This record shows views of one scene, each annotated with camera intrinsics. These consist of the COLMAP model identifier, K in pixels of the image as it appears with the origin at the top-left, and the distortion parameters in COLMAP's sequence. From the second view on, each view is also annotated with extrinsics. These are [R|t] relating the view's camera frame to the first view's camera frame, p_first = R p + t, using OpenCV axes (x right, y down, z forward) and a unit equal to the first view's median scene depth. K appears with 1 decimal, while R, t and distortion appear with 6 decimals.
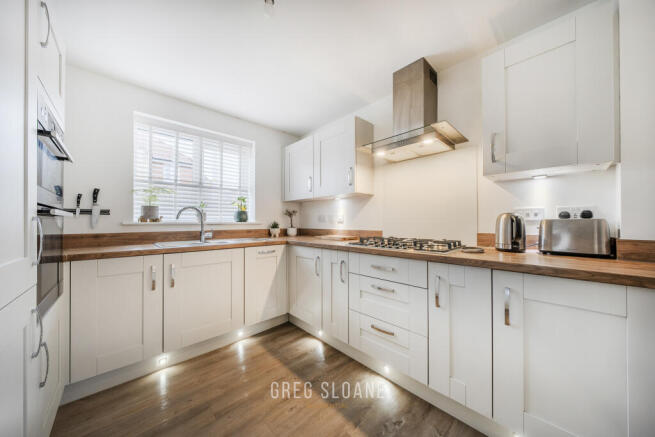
lens RADIAL K [[225.0, 0, 326.3], [0, 225.0, 220.6], [0, 0, 1]] dist [0.001175, 0.000014]
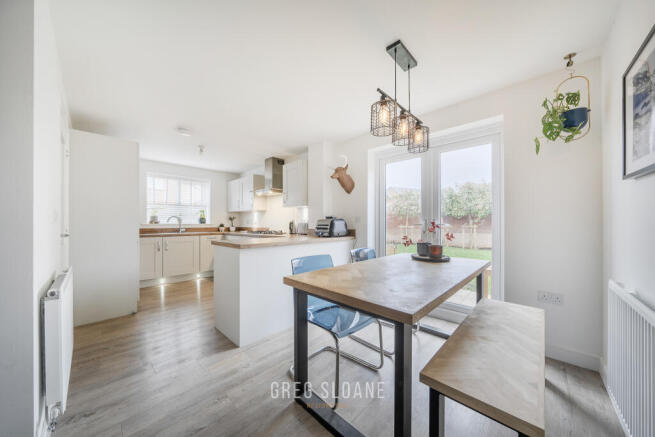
lens RADIAL K [[225.0, 0, 328.6], [0, 225.0, 222.1], [0, 0, 1]] dist [0.001175, 0.000014]
pose [[0.998388, 0.003996, 0.056622, 0.615536], [-0.004316, 0.999975, 0.005540, -0.022730], [-0.056598, -0.005776, 0.998380, -1.013127]]
